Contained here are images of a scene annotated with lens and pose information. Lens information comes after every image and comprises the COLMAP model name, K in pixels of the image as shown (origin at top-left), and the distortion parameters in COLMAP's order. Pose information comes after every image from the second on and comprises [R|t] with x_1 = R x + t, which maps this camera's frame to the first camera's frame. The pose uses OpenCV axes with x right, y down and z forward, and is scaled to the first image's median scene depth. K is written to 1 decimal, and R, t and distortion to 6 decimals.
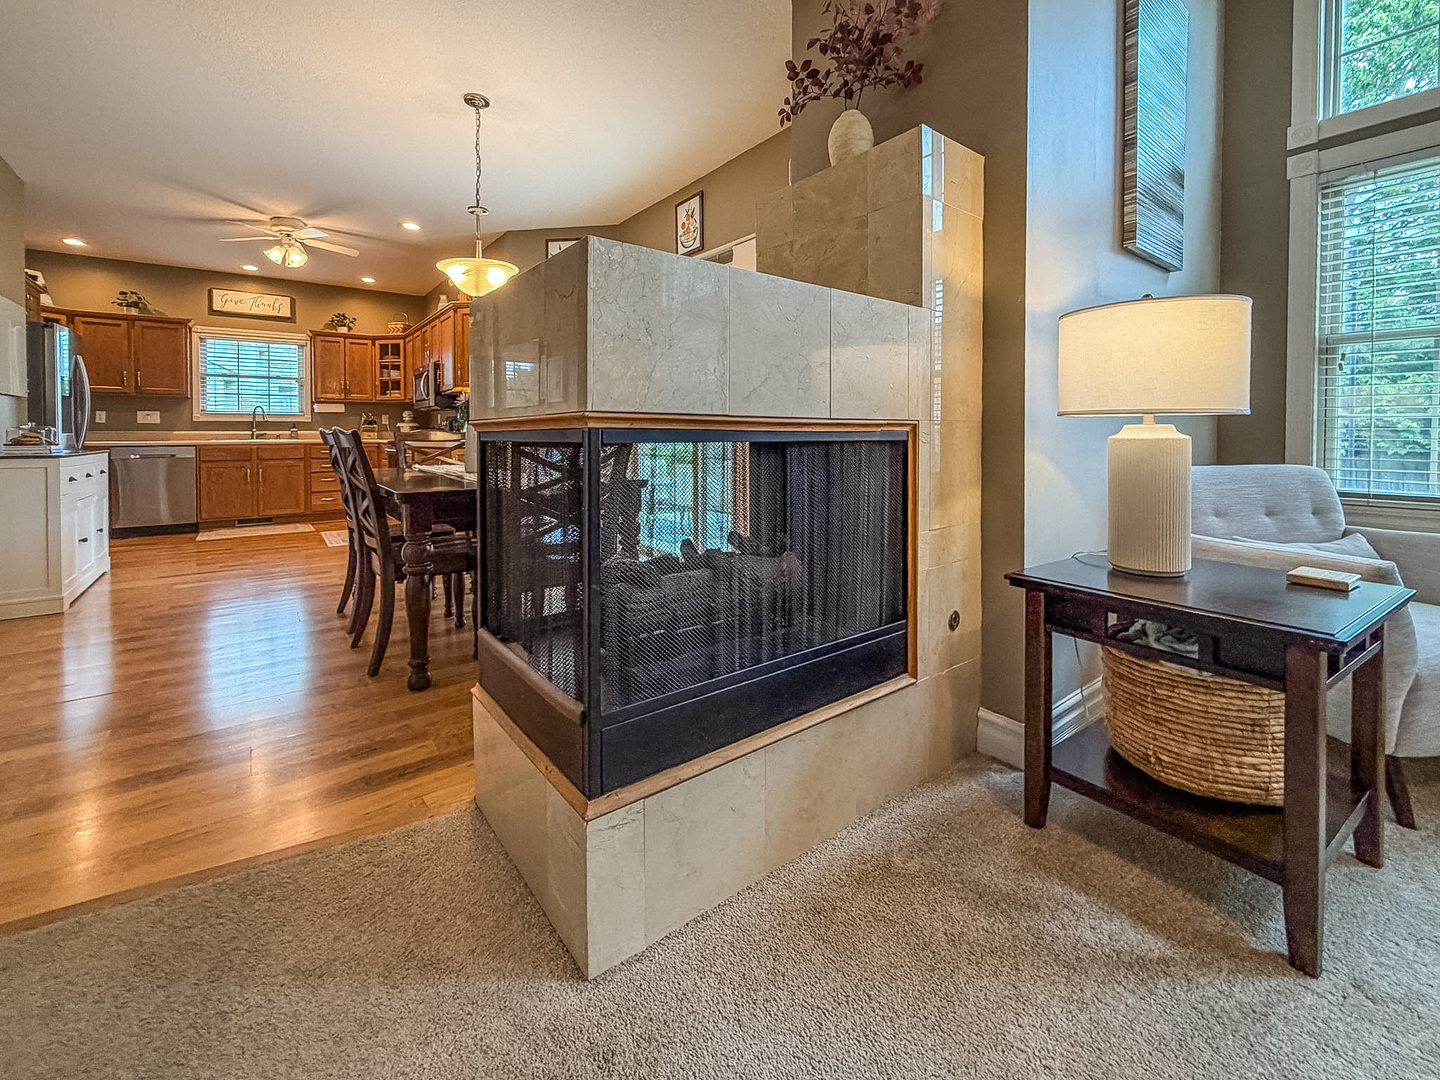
lens RADIAL K [[628.3, 0, 686.4], [0, 628.3, 453.8], [0, 0, 1]] dist [-0.001506, -0.000050]
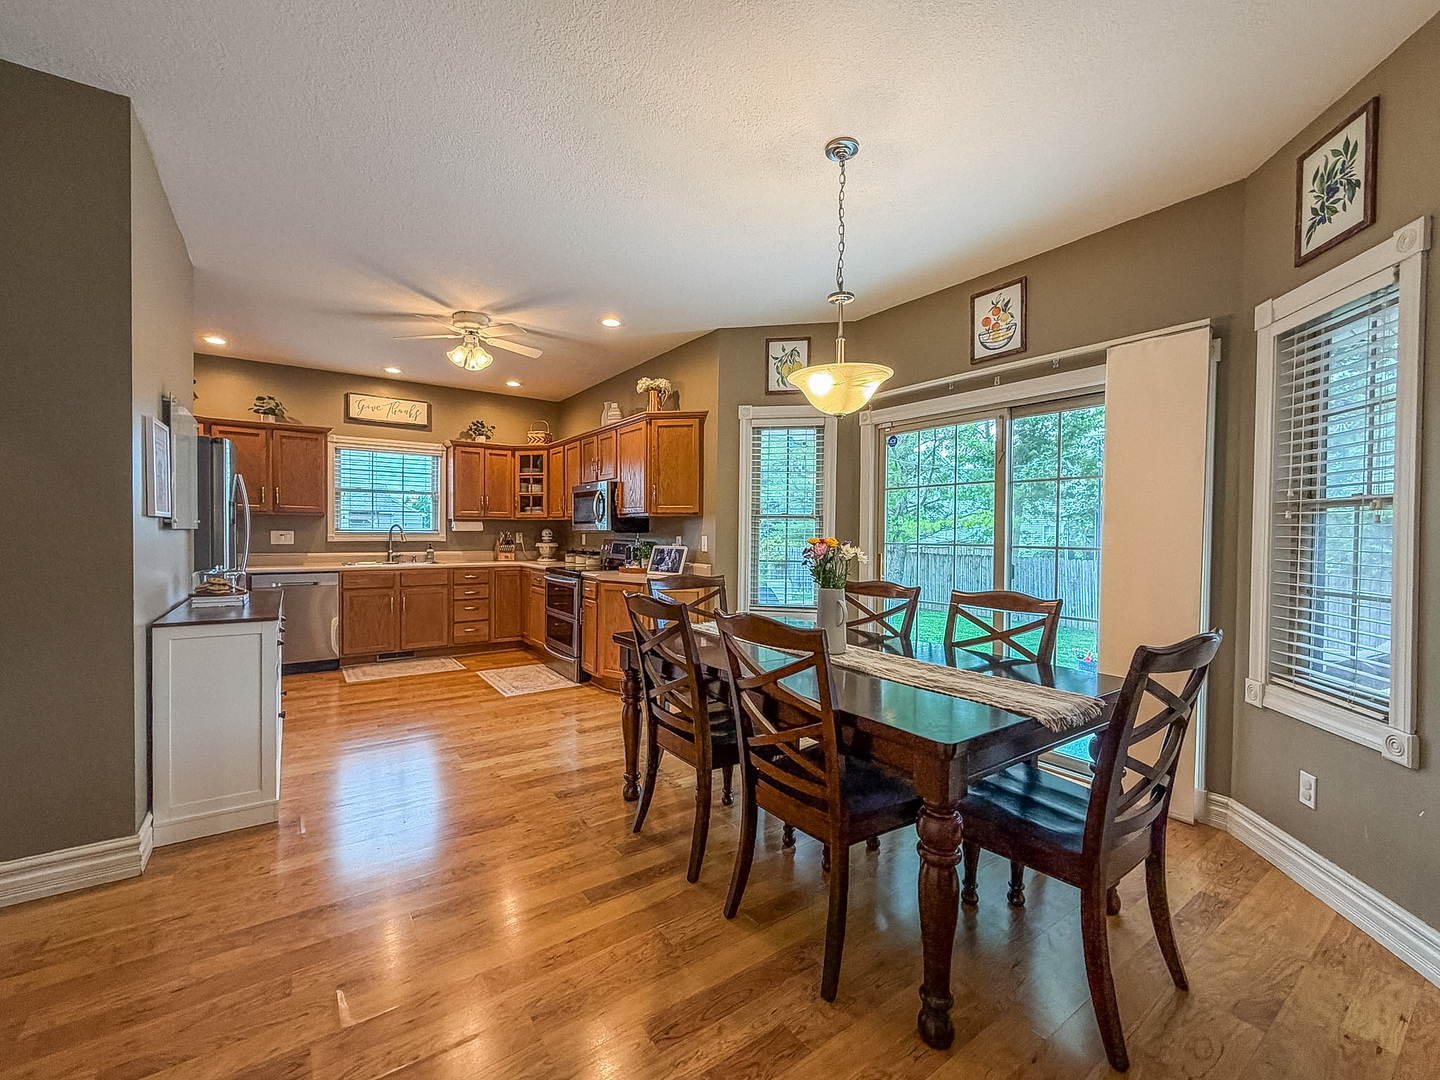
lens RADIAL K [[593.0, 0, 641.8], [0, 593.0, 545.5], [0, 0, 1]] dist [-0.001398, -0.000076]
pose [[0.999332, 0.013675, -0.033876, -0.311988], [-0.013607, 0.999905, 0.002212, -0.054624], [0.033904, -0.001750, 0.999424, 0.171246]]
